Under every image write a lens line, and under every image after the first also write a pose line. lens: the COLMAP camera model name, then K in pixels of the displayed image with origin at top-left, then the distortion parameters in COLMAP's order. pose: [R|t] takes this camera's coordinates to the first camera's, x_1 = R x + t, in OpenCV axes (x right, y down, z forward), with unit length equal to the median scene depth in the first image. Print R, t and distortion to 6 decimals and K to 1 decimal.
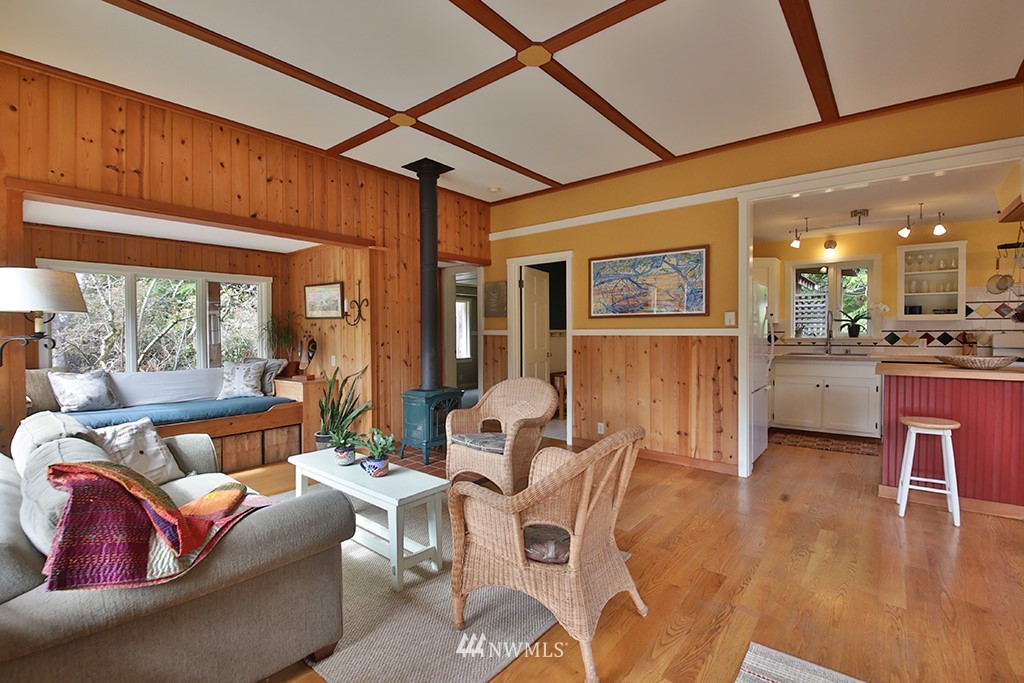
lens RADIAL K [[473.0, 0, 518.3], [0, 473.0, 334.2], [0, 0, 1]] dist [-0.015202, -0.005958]
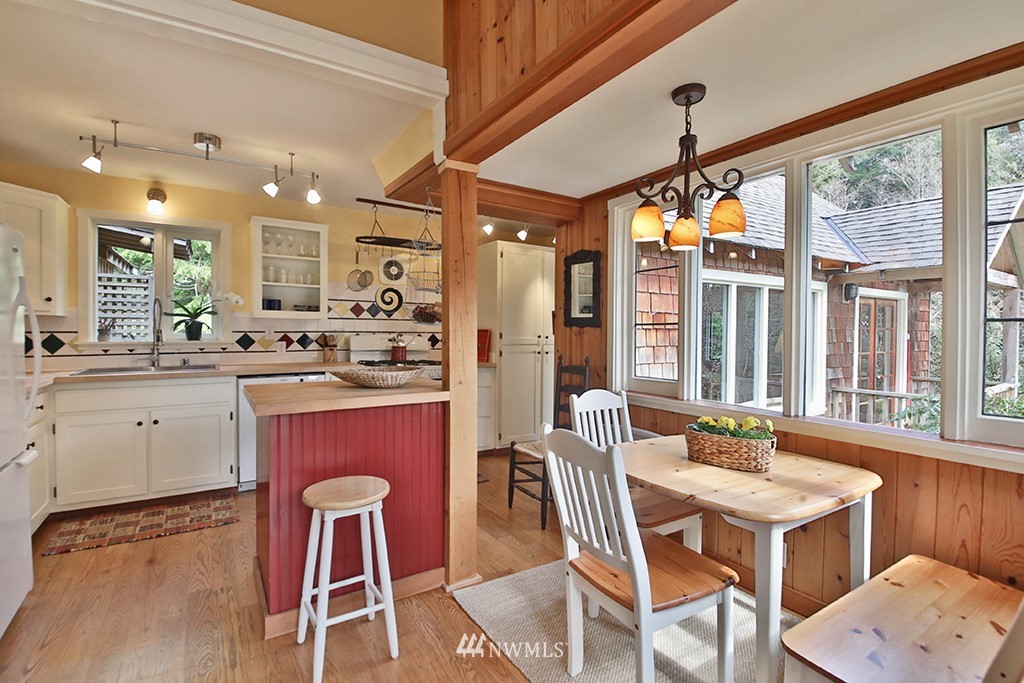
lens RADIAL K [[473.0, 0, 504.7], [0, 473.0, 343.8], [0, 0, 1]] dist [-0.015202, -0.005958]
pose [[0.331308, -0.019959, 0.943311, 0.231854], [-0.005545, 0.999718, 0.023100, -0.007079], [-0.943506, -0.012884, 0.331104, 0.363926]]
